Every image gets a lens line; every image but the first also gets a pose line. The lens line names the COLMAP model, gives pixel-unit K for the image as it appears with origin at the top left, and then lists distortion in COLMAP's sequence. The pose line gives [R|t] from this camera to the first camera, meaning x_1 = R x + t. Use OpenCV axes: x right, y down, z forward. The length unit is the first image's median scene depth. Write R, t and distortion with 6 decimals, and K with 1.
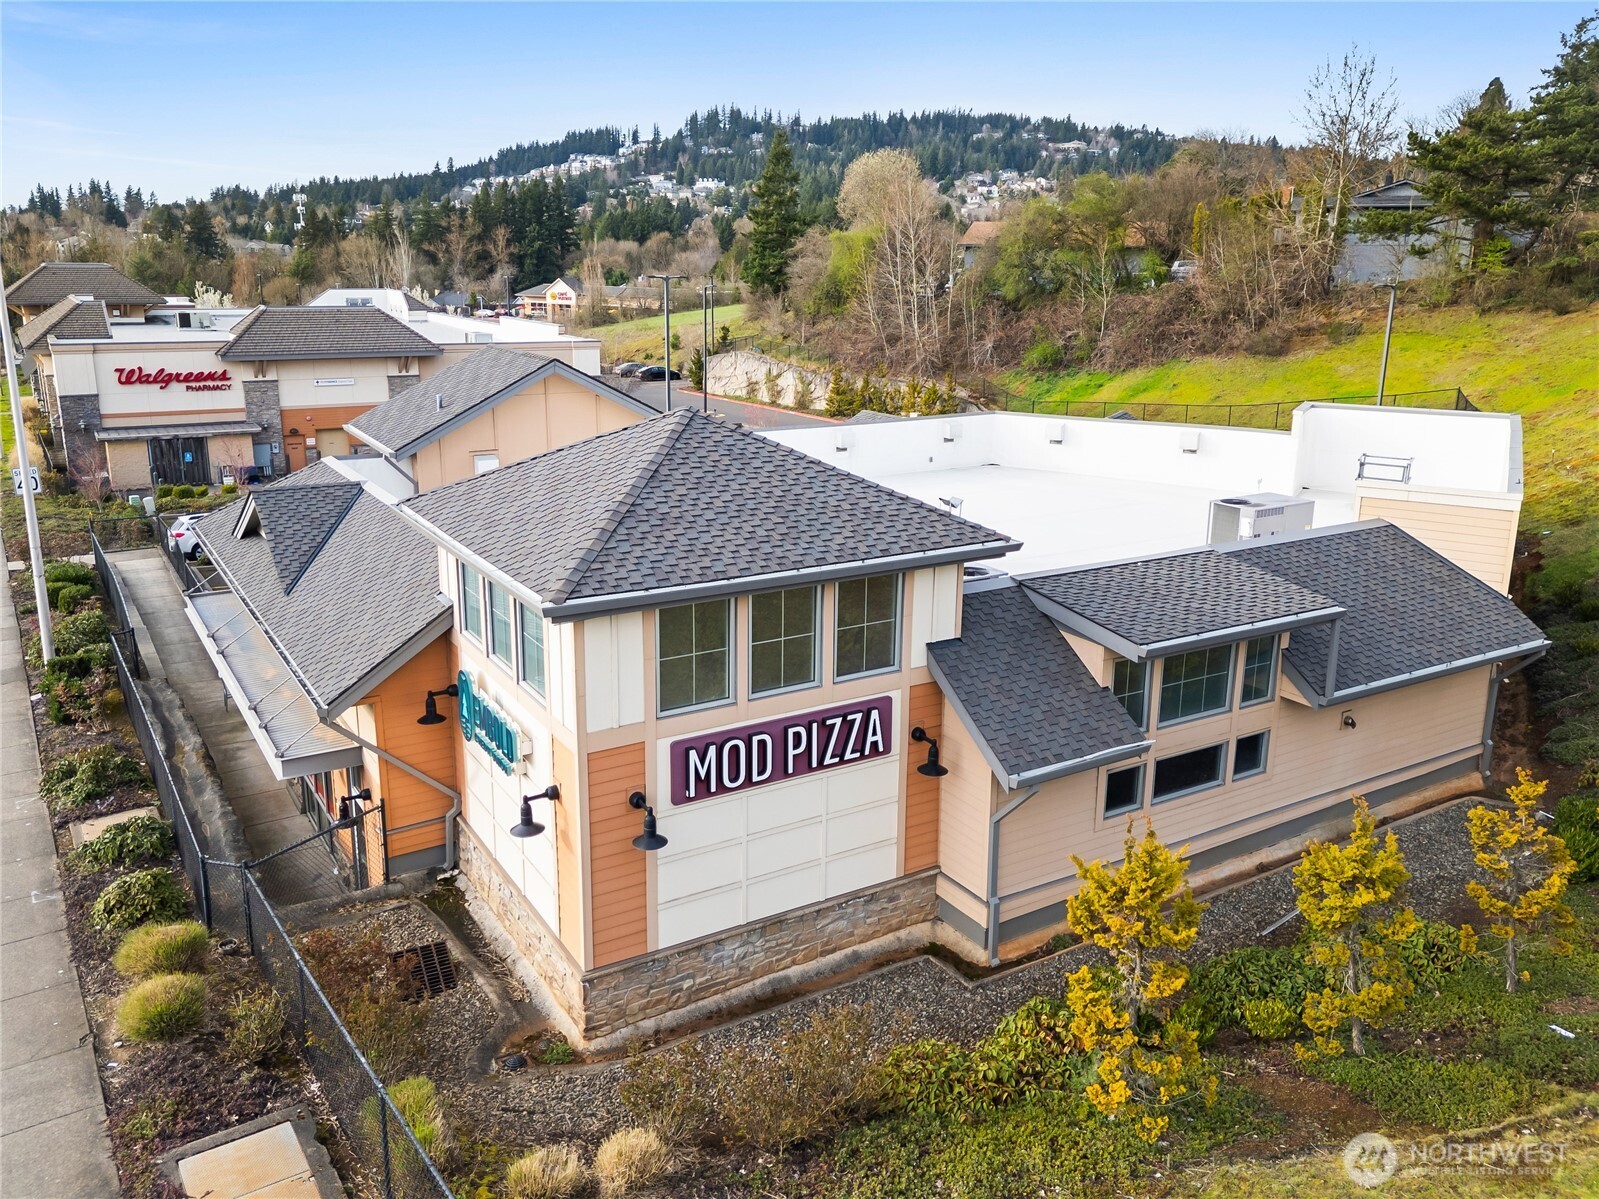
lens RADIAL K [[1258.2, 0, 799.5], [0, 1258.2, 599.5], [0, 0, 1]] dist [0.050310, -0.004602]
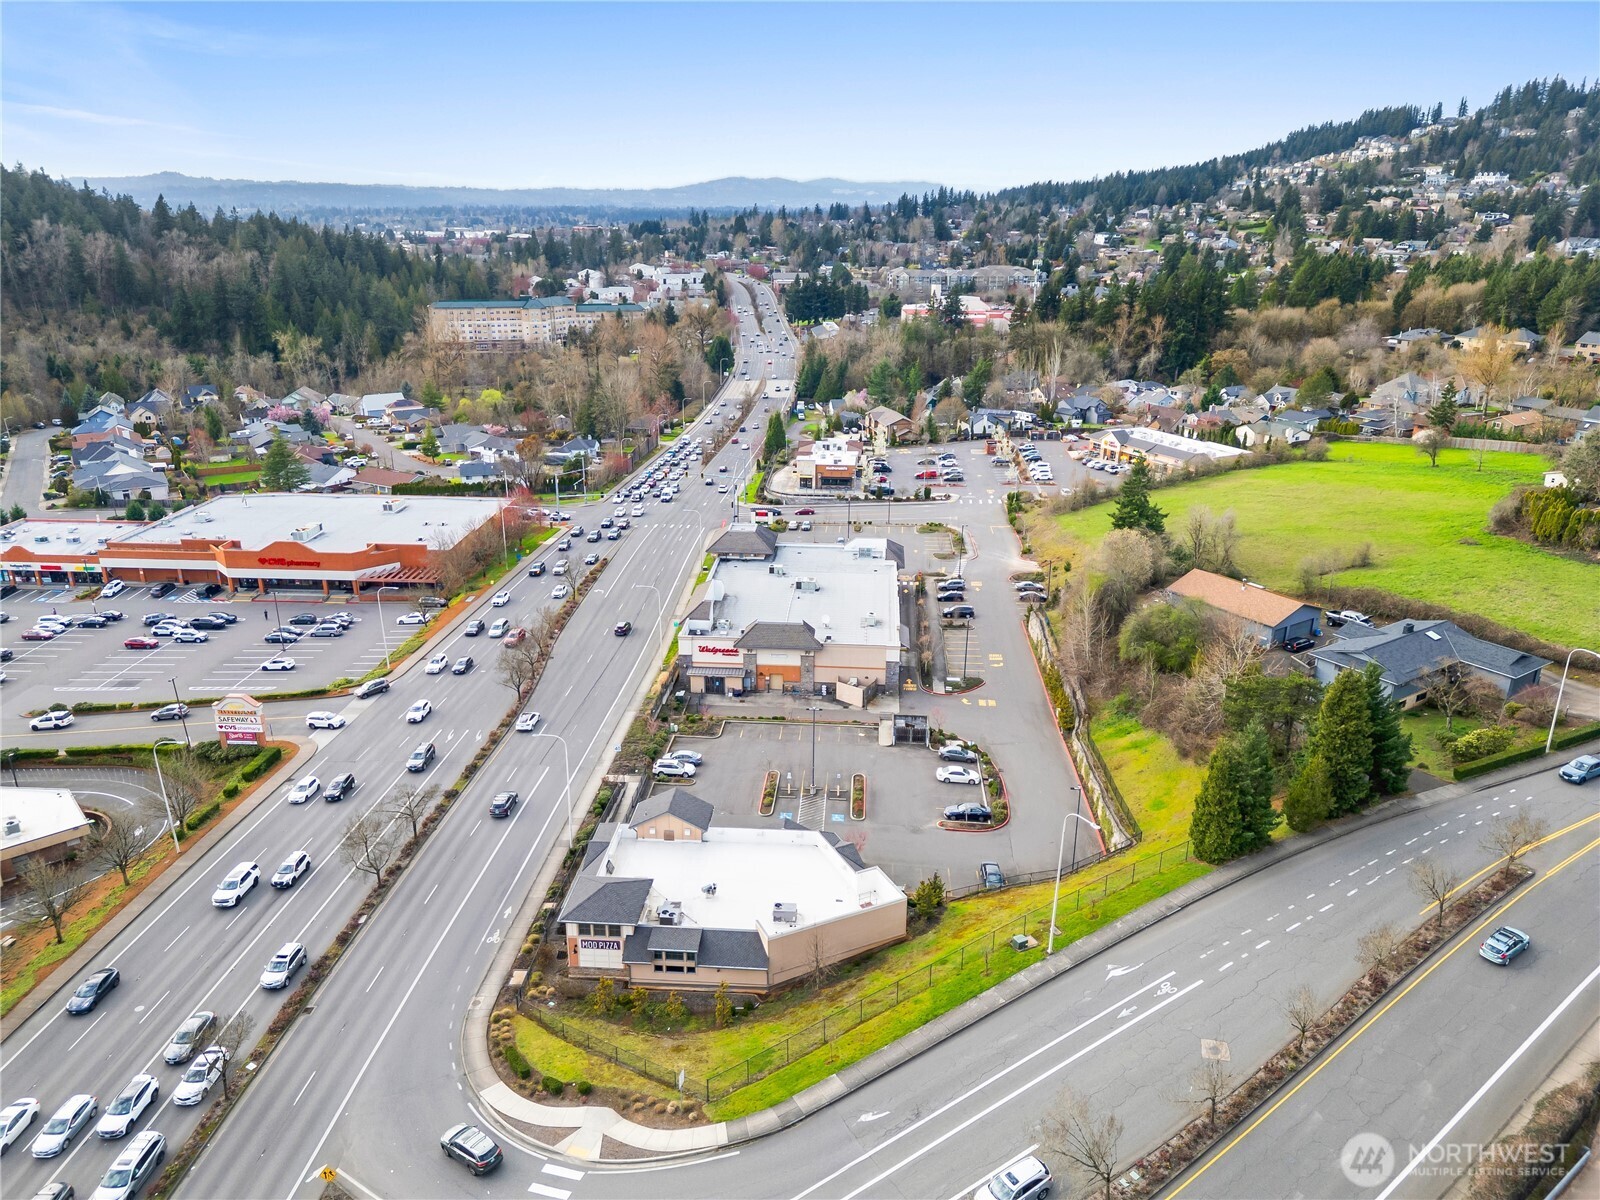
lens RADIAL K [[1259.0, 0, 800.0], [0, 1259.0, 600.0], [0, 0, 1]] dist [0.050310, -0.004602]
pose [[0.793117, 0.200378, -0.575164, 0.250313], [-0.135401, 0.978709, 0.154257, -0.164660], [0.593828, -0.044466, 0.803363, -0.211003]]
